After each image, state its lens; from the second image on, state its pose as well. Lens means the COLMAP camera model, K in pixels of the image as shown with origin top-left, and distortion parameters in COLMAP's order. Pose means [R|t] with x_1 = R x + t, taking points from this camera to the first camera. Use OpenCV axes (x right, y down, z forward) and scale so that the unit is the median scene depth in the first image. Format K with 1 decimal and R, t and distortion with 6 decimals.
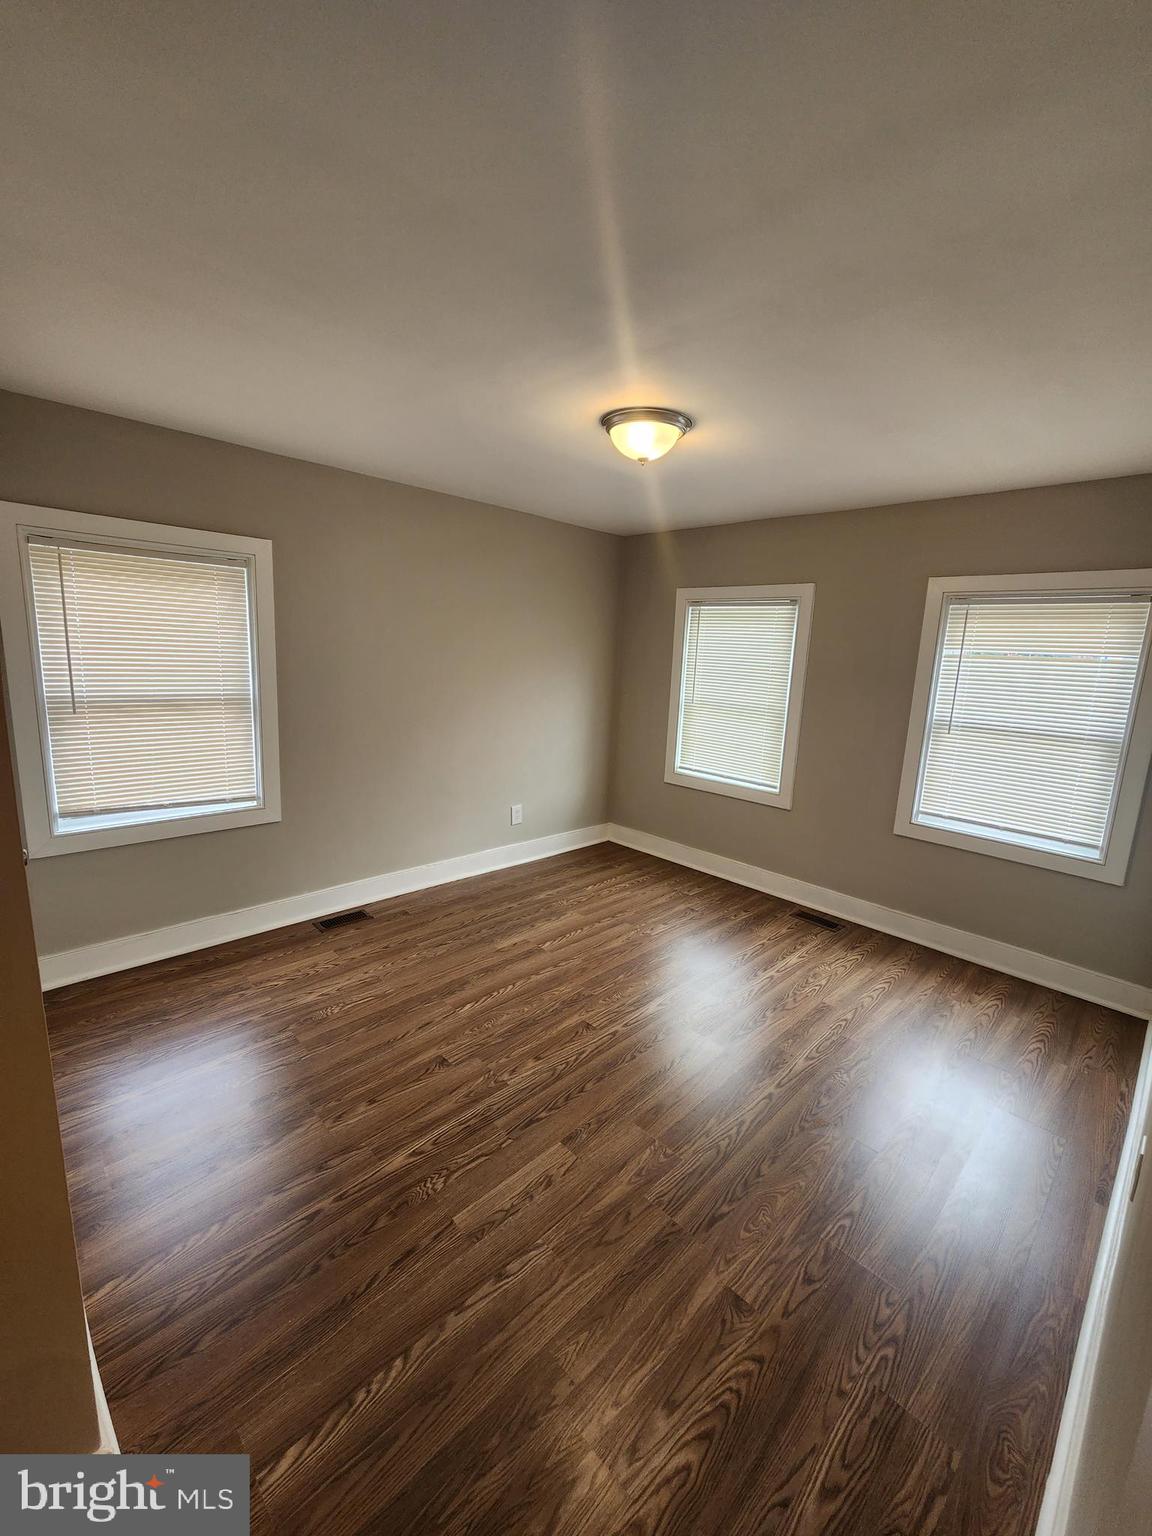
lens RADIAL K [[623.8, 0, 577.0], [0, 623.8, 766.0], [0, 0, 1]] dist [0.003705, -0.002673]
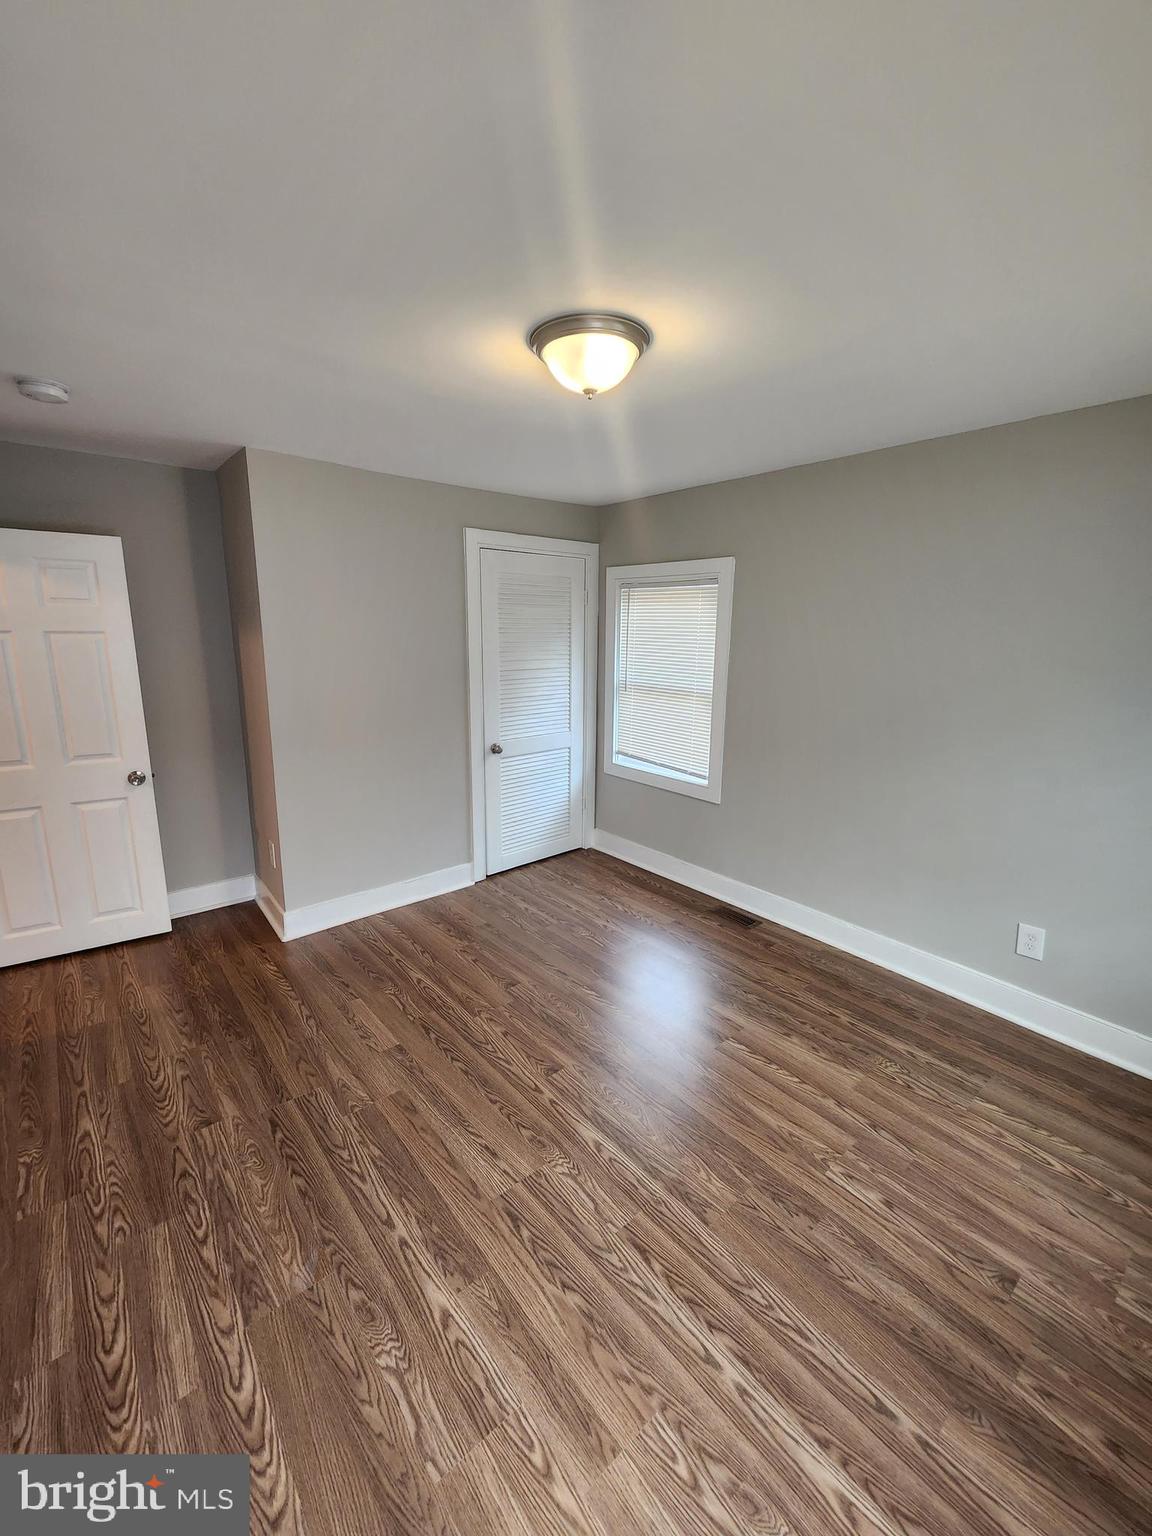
lens RADIAL K [[630.0, 0, 578.3], [0, 630.0, 763.4], [0, 0, 1]] dist [0.002586, -0.002583]
pose [[-0.073329, 0.166241, -0.983355, 0.715059], [-0.207942, 0.961790, 0.178102, -0.145610], [0.975389, 0.217540, -0.035958, 0.847737]]
